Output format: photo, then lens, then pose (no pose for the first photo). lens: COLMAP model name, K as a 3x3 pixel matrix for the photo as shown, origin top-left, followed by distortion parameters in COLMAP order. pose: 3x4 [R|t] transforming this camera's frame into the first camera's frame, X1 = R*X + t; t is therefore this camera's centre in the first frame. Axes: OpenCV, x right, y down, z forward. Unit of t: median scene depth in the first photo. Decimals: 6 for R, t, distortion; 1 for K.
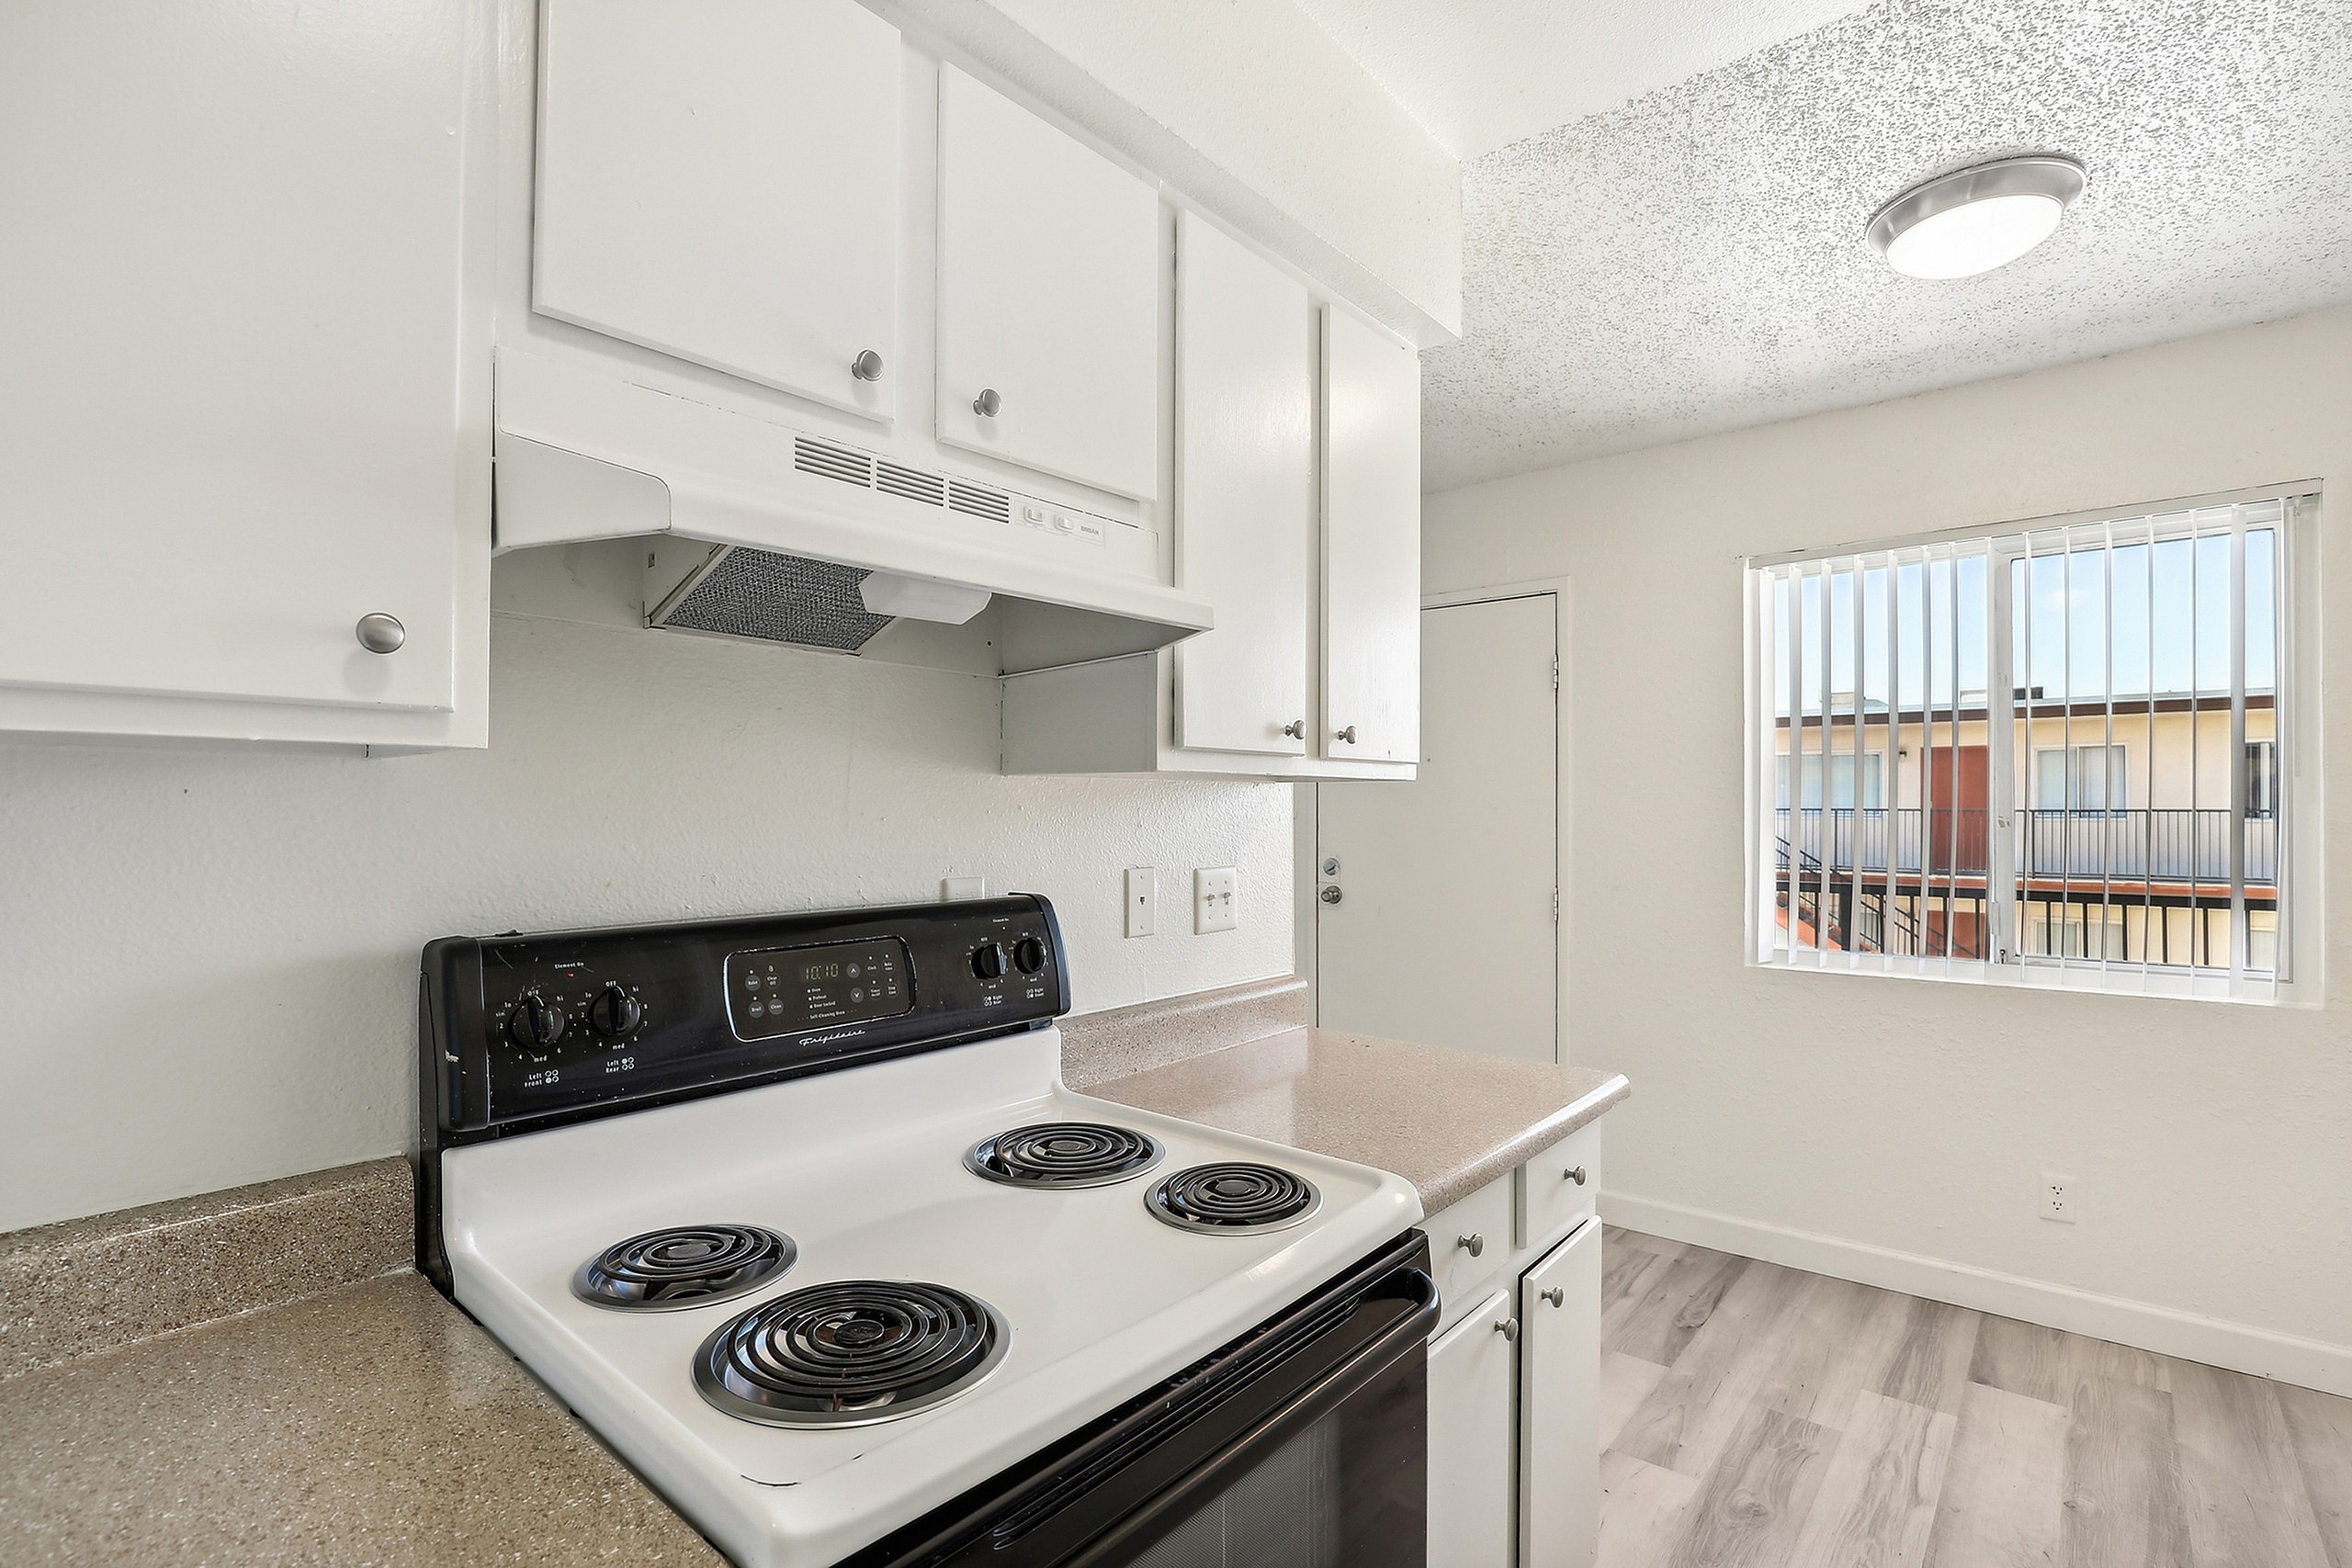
lens RADIAL K [[1089.2, 0, 1183.5], [0, 1089.2, 803.9], [0, 0, 1]] dist [-0.014373, 0.000891]
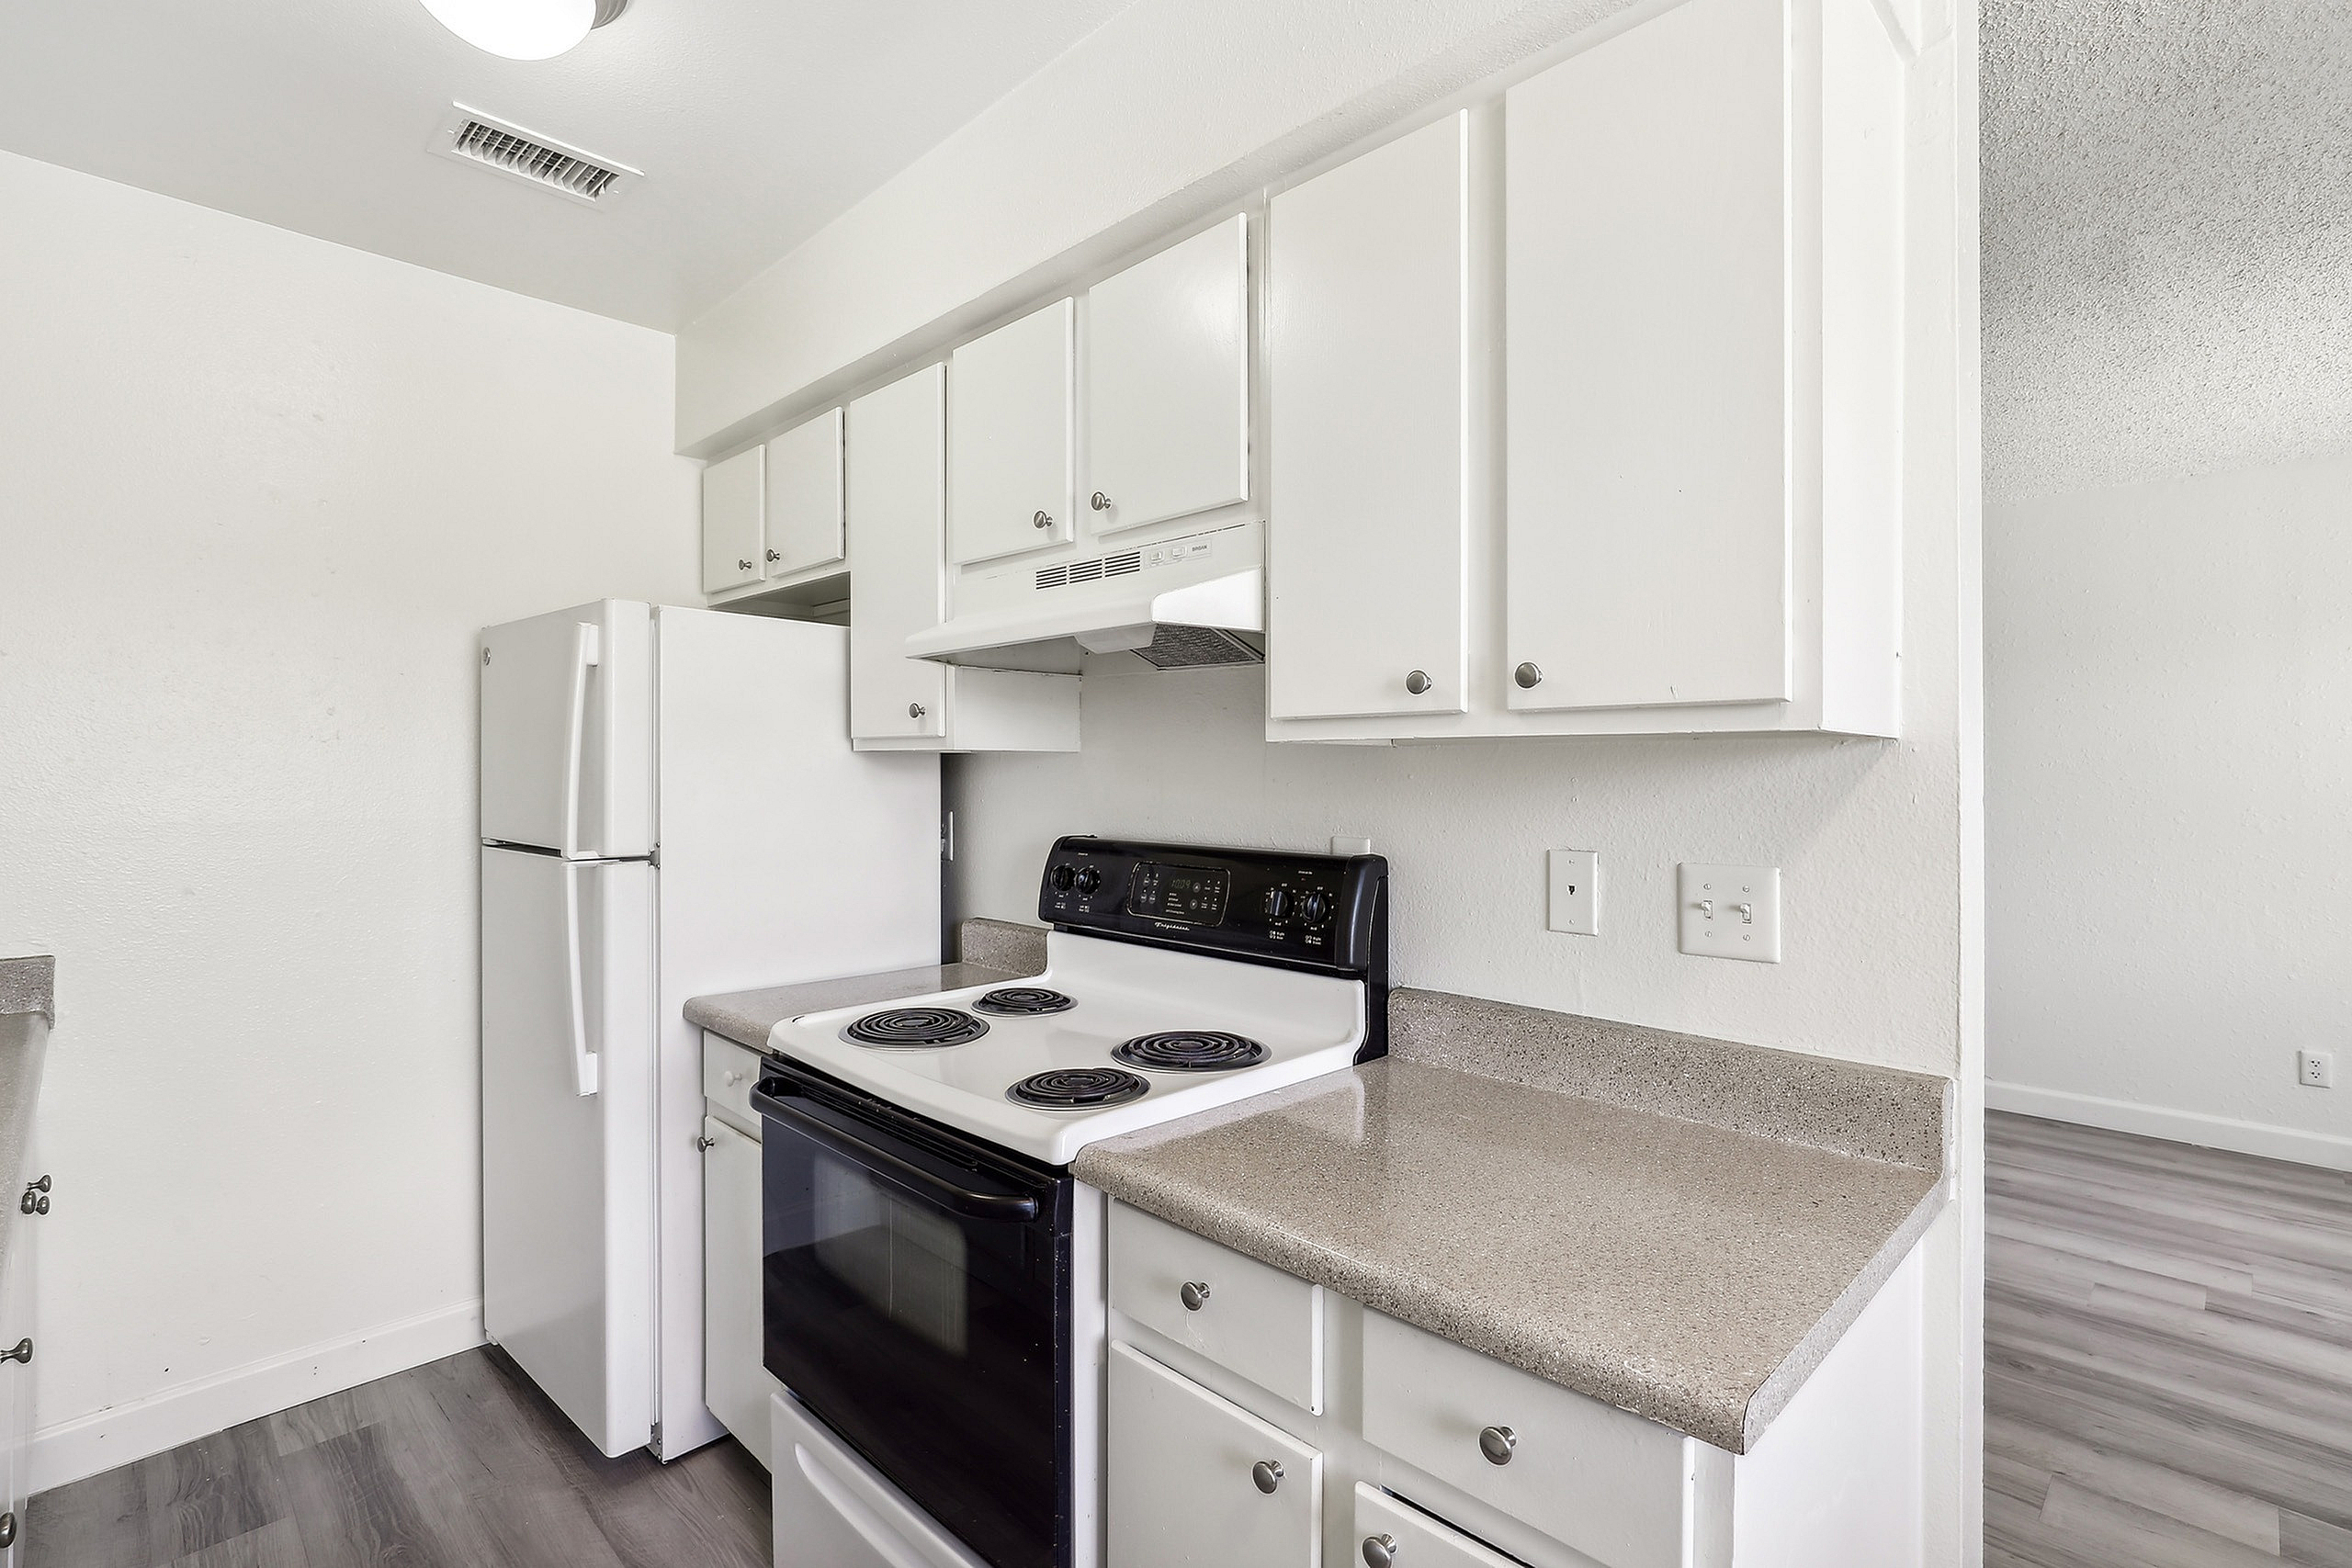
lens RADIAL K [[1093.7, 0, 1176.0], [0, 1093.7, 784.0], [0, 0, 1]] dist [-0.015150, 0.007676]
pose [[-0.082668, 0.011015, -0.996516, 0.572535], [-0.001397, 0.999937, 0.011169, -0.000562], [0.996576, 0.002315, -0.082648, 0.542080]]
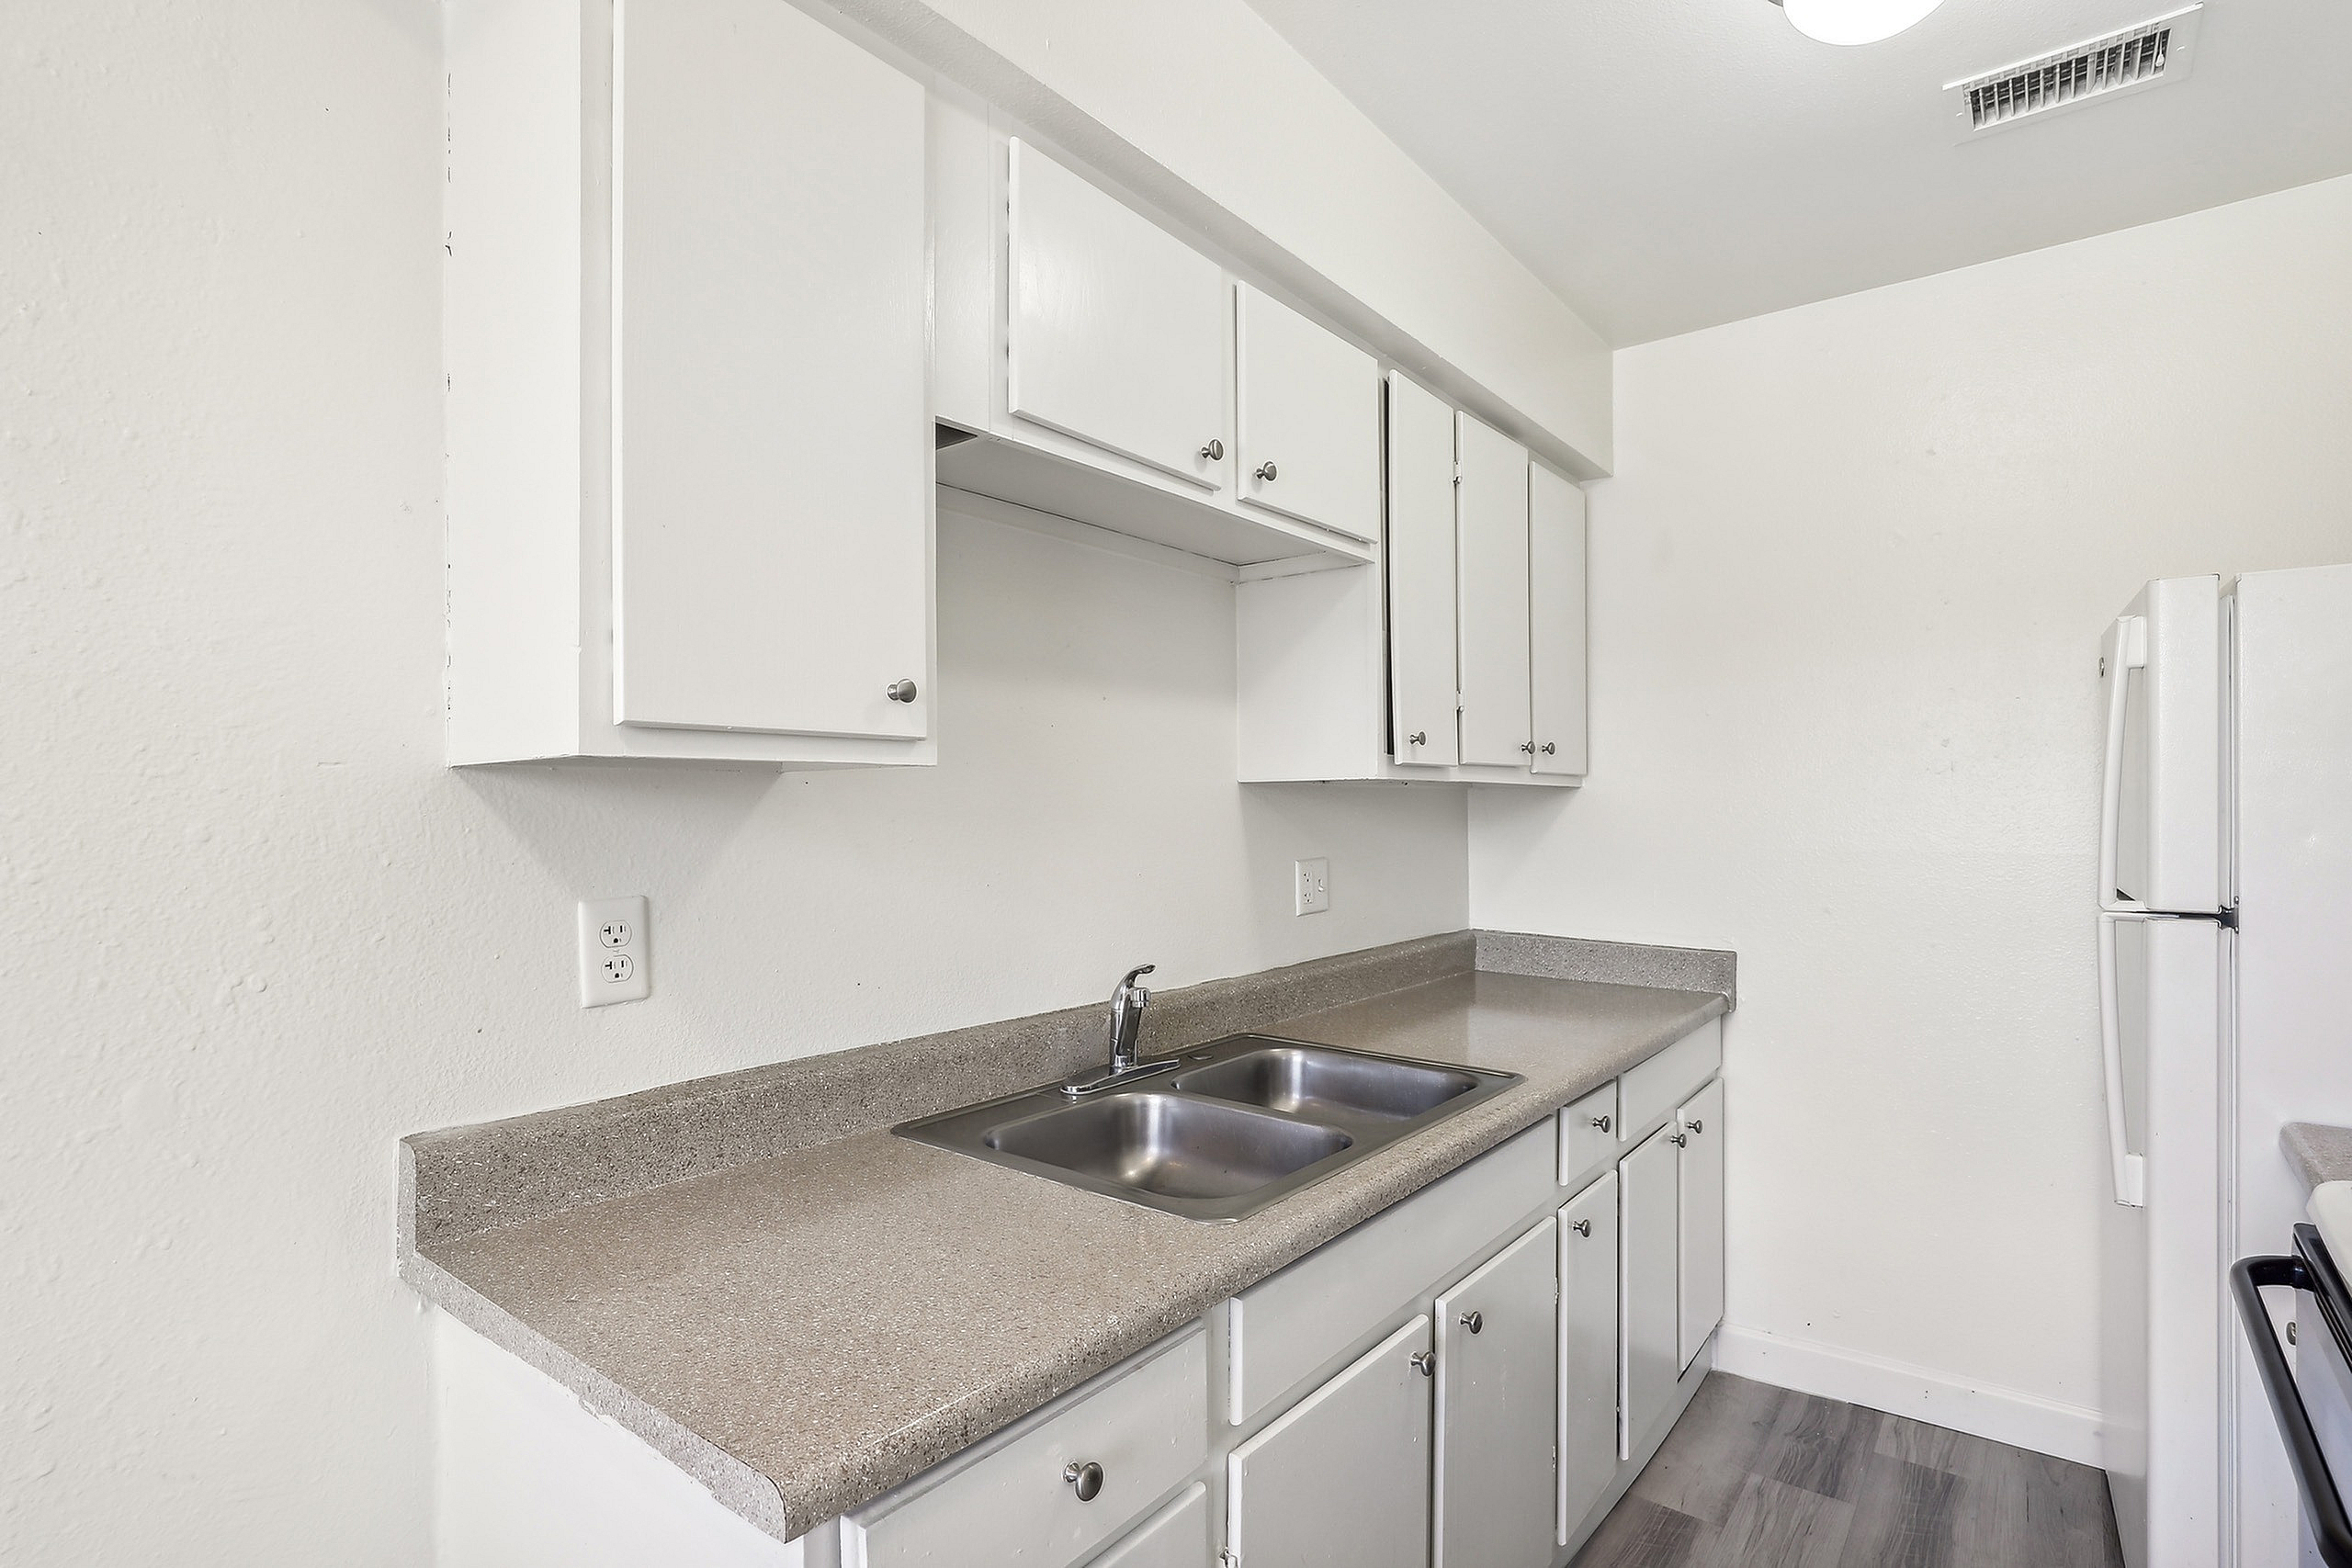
lens RADIAL K [[1147.2, 0, 1179.5], [0, 1147.2, 813.8], [0, 0, 1]] dist [-0.009523, -0.000402]
pose [[-0.999493, 0.008041, -0.030819, 0.396757], [0.007933, 0.999962, 0.003626, 0.000441], [0.030847, 0.003380, -0.999518, 0.689939]]
